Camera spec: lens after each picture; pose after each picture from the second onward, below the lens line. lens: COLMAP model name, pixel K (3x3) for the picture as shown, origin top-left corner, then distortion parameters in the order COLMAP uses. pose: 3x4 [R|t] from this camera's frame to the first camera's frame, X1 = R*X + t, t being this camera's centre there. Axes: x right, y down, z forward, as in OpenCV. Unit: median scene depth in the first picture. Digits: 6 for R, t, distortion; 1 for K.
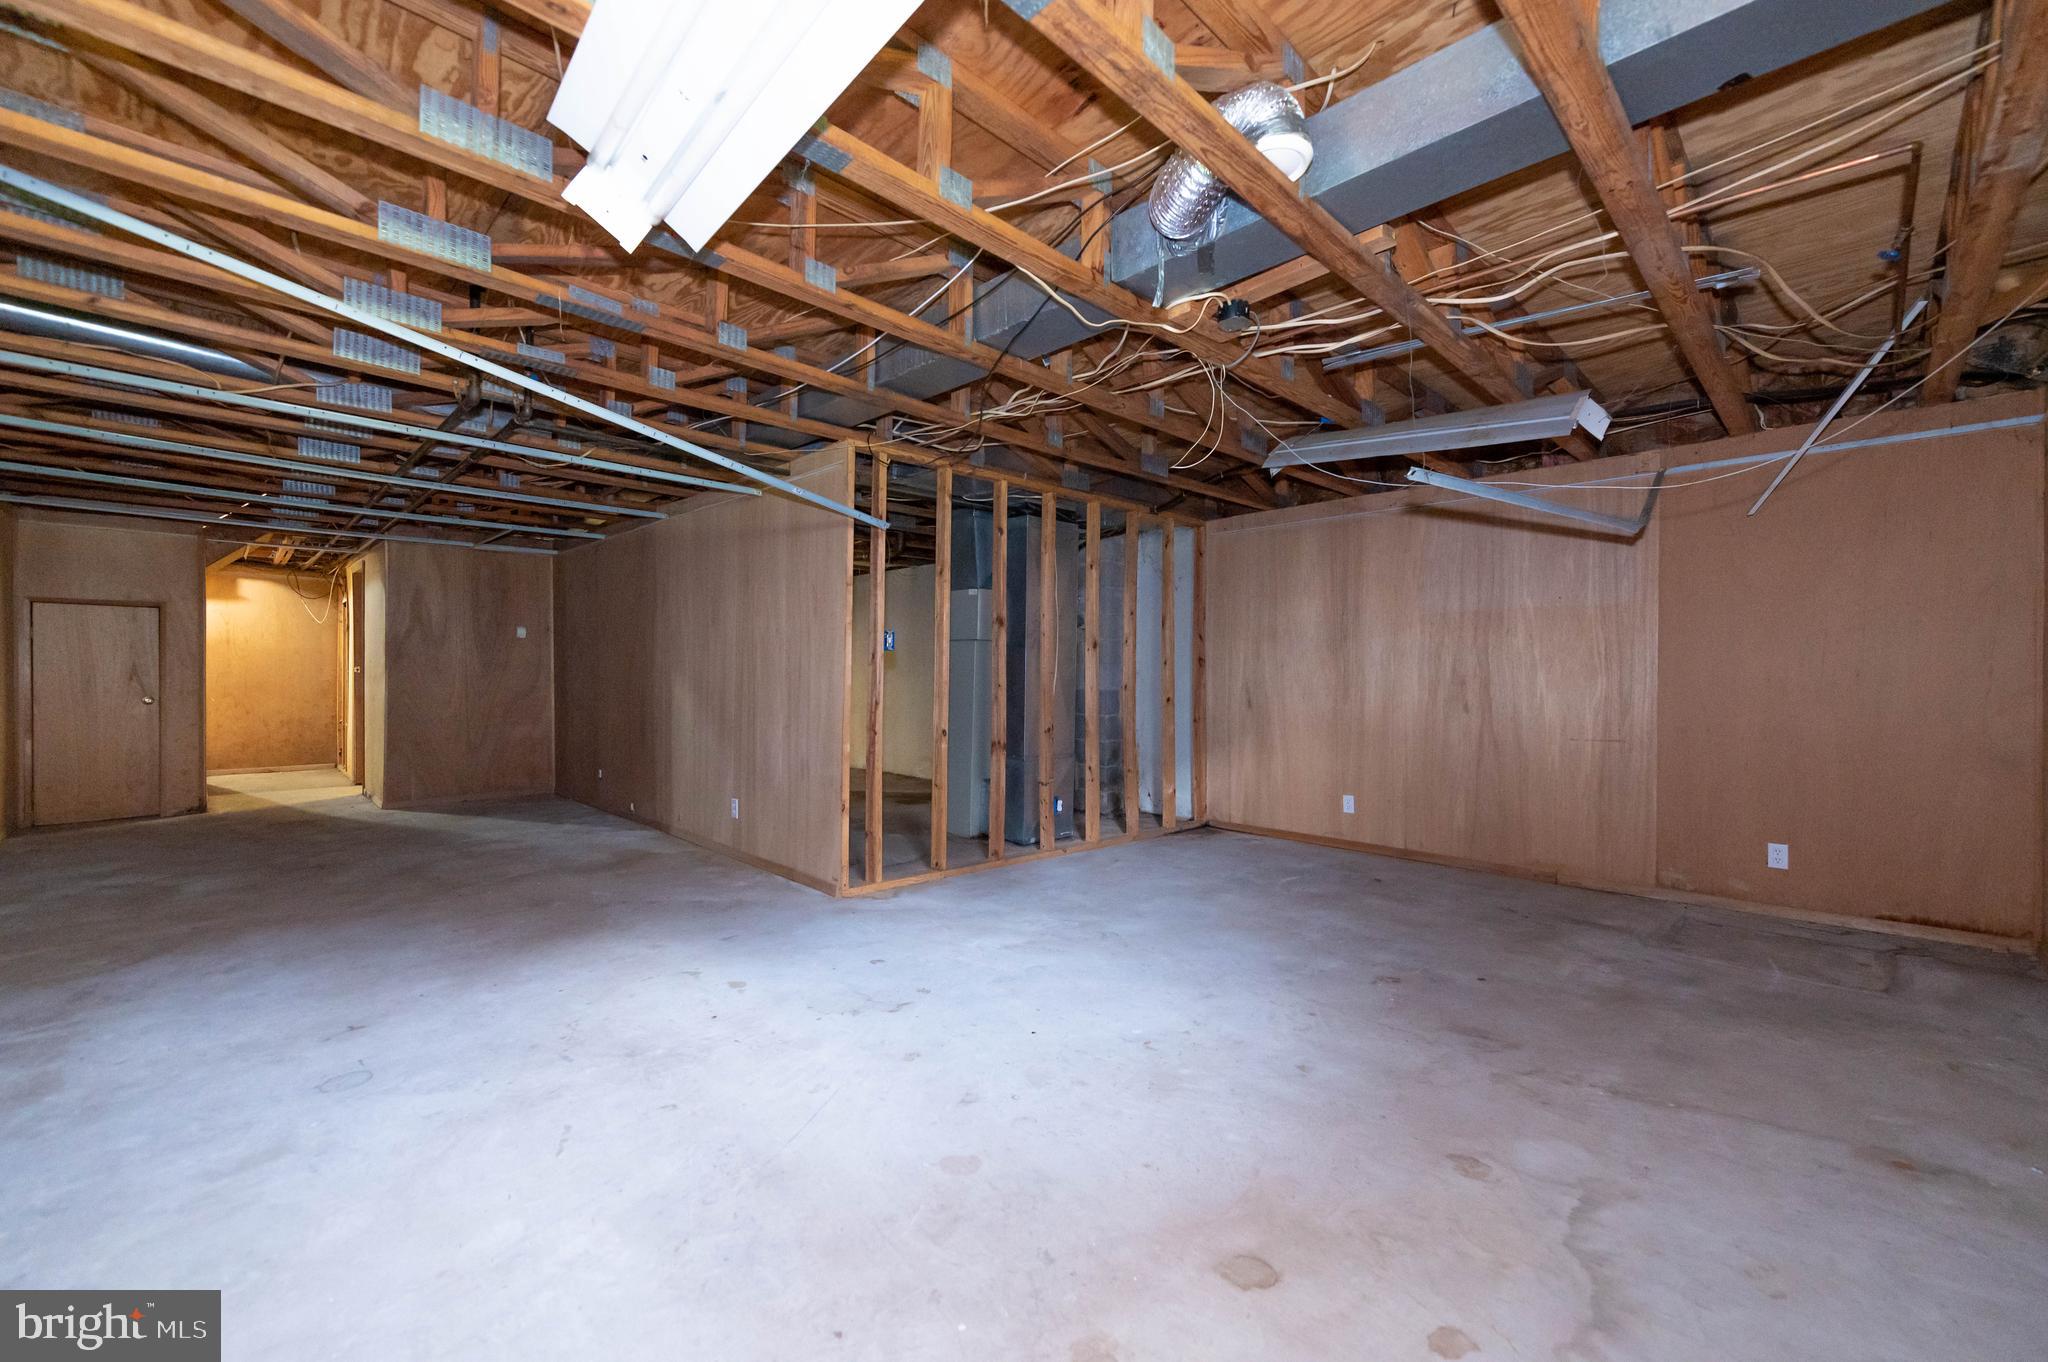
lens RADIAL K [[800.7, 0, 1036.1], [0, 800.7, 672.4], [0, 0, 1]] dist [0.022772, -0.006688]
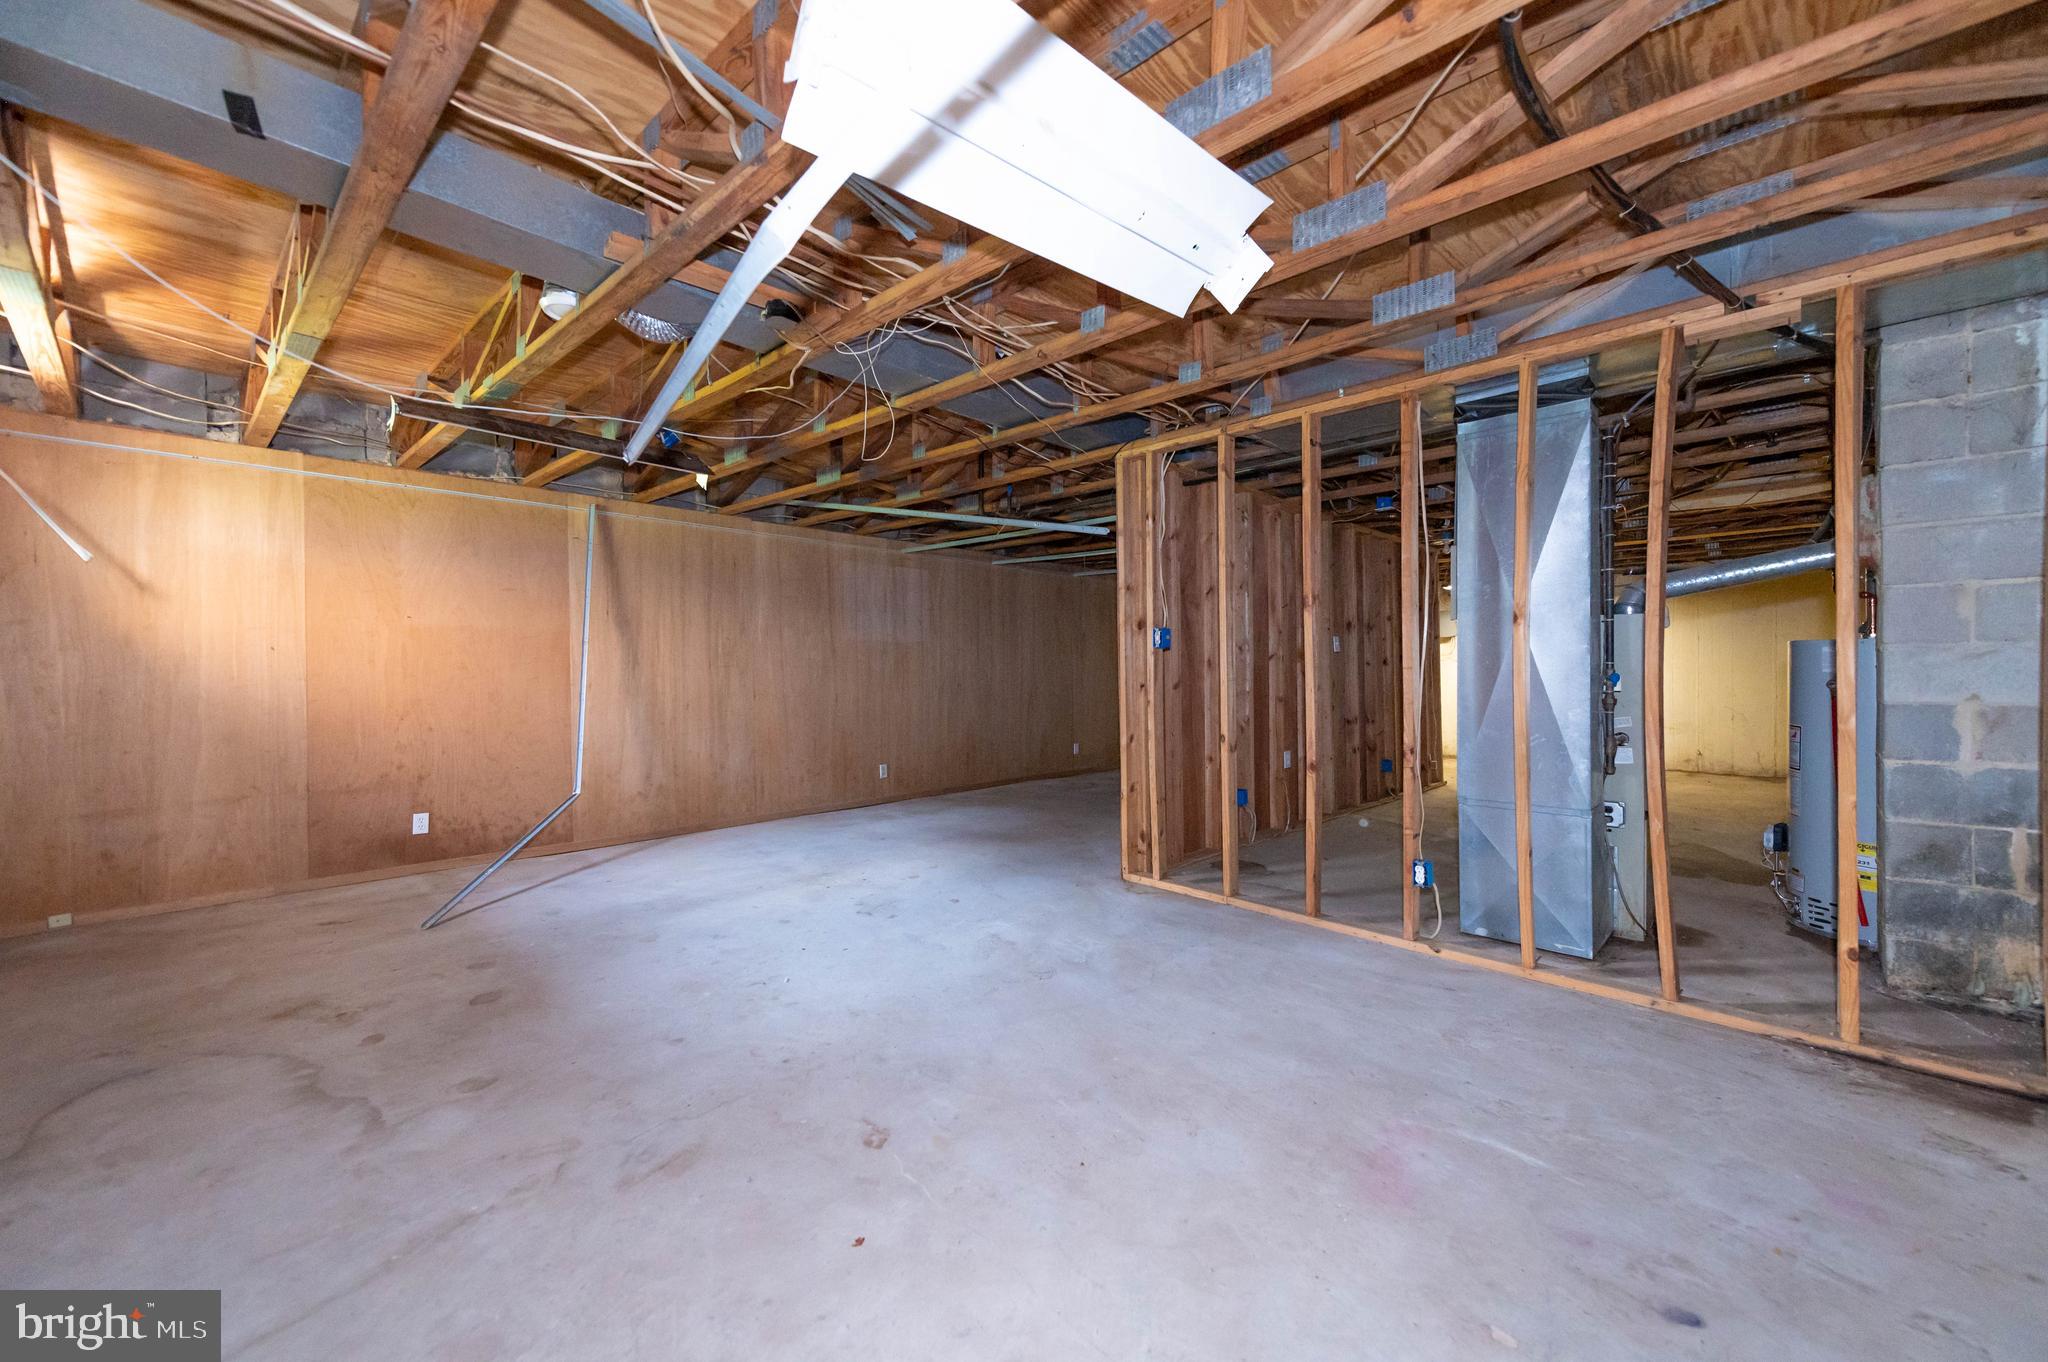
lens RADIAL K [[800.7, 0, 1036.1], [0, 800.7, 672.4], [0, 0, 1]] dist [0.022772, -0.006688]
pose [[0.043562, -0.004506, -0.999041, 0.979876], [0.011184, 0.999929, -0.004023, 0.005892], [0.998988, -0.010998, 0.043609, 0.984242]]
